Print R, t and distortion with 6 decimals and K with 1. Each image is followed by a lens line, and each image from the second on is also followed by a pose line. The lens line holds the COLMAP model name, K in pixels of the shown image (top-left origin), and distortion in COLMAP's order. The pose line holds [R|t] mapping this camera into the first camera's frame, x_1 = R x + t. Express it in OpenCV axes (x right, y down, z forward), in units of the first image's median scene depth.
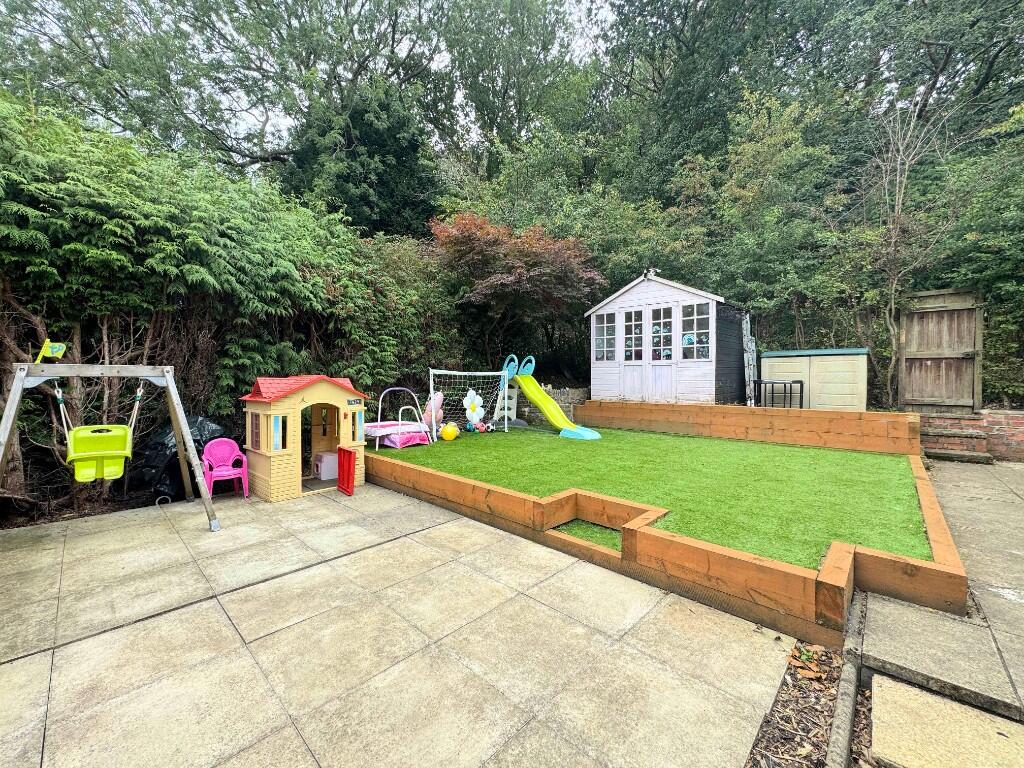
lens RADIAL K [[411.3, 0, 510.8], [0, 411.3, 382.3], [0, 0, 1]] dist [-0.000398, -0.000545]
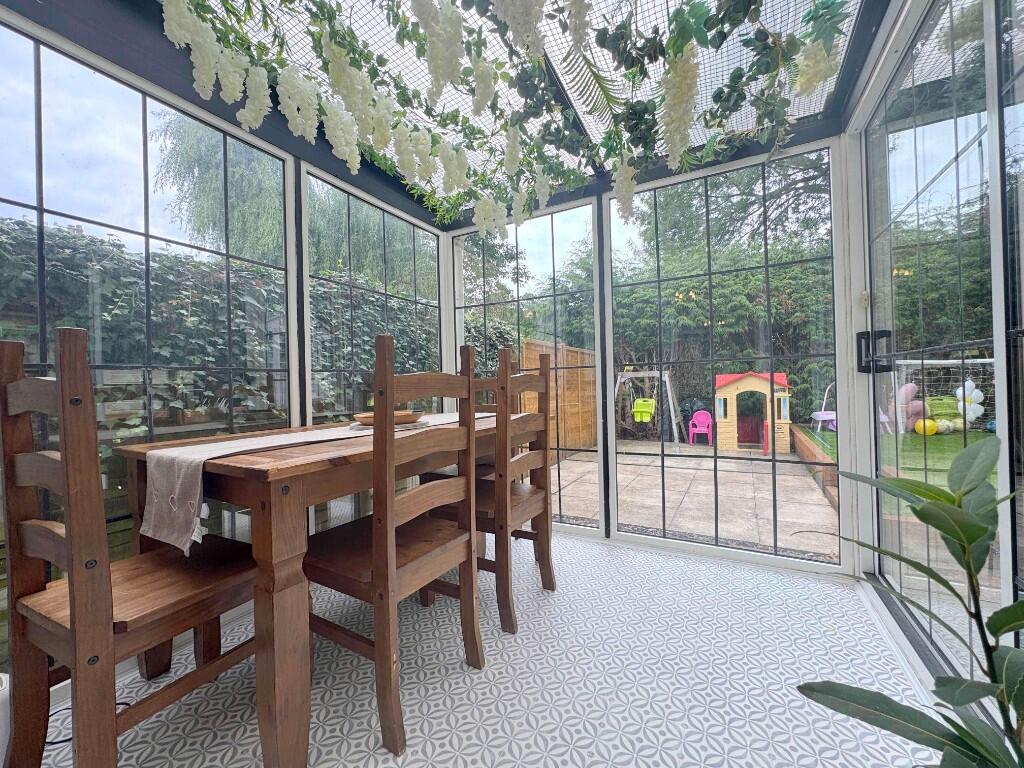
lens RADIAL K [[411.3, 0, 510.8], [0, 411.3, 382.3], [0, 0, 1]] dist [-0.000398, -0.000545]
pose [[0.248170, -0.013589, -0.968621, 0.499272], [0.020857, 0.999745, -0.008682, 0.009561], [0.968492, -0.018048, 0.248390, -0.133923]]
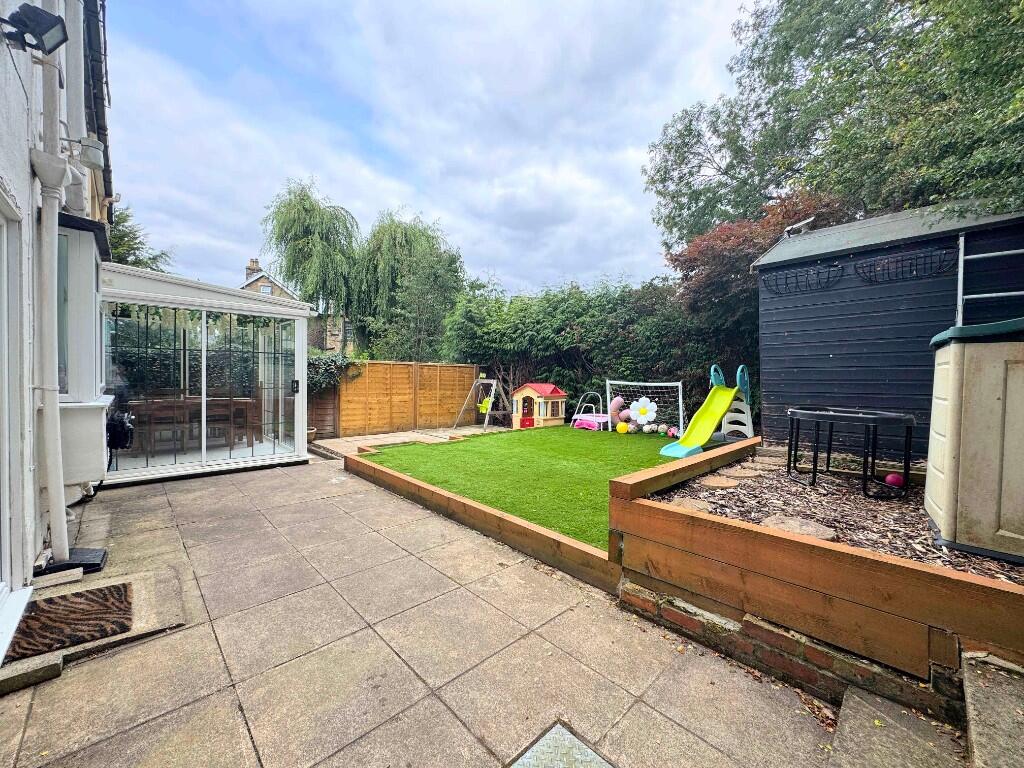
lens RADIAL K [[411.3, 0, 510.8], [0, 411.3, 382.3], [0, 0, 1]] dist [-0.000398, -0.000545]
pose [[-0.037537, 0.003394, -0.999289, 1.171011], [-0.031411, 0.999496, 0.004575, -0.020189], [0.998801, 0.031560, -0.037411, 0.653277]]
